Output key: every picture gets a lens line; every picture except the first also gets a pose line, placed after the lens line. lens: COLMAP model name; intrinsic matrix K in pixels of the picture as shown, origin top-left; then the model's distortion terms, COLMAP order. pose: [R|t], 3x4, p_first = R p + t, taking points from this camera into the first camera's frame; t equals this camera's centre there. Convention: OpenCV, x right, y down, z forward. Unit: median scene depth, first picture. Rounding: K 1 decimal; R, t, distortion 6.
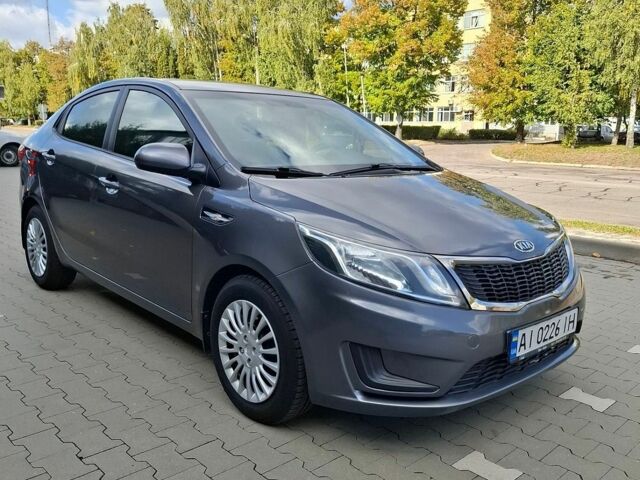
lens RADIAL K [[584.5, 0, 335.1], [0, 584.5, 238.9], [0, 0, 1]] dist [0.120158, -0.173084]
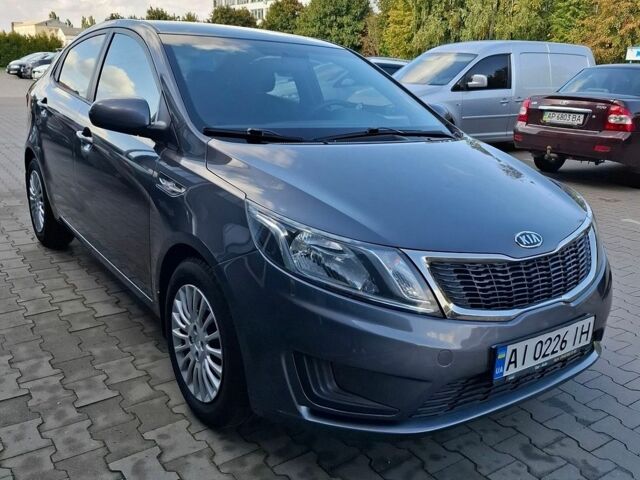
lens RADIAL K [[587.0, 0, 336.0], [0, 587.0, 247.9], [0, 0, 1]] dist [0.114440, -0.164753]
pose [[0.993988, 0.051631, -0.096556, 0.129040], [-0.042643, 0.994759, 0.092933, -0.038543], [0.100848, -0.088256, 0.990980, 0.158020]]
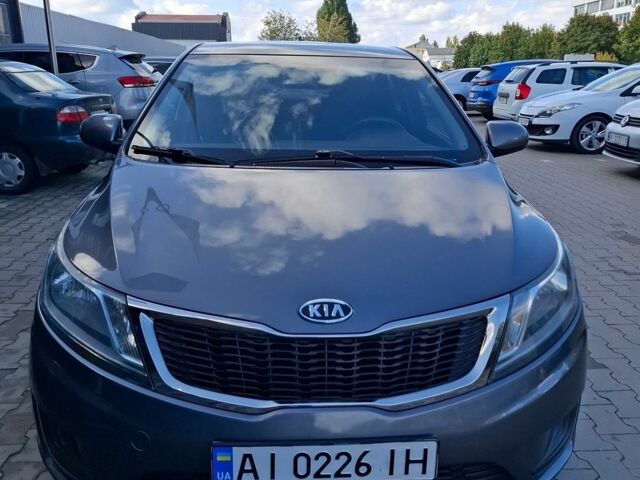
lens RADIAL K [[587.0, 0, 336.0], [0, 587.0, 247.9], [0, 0, 1]] dist [0.114440, -0.164753]
pose [[0.782551, 0.162297, -0.601061, 0.635184], [-0.115125, 0.986498, 0.116485, -0.113841], [0.611850, -0.021959, 0.790669, 0.510351]]
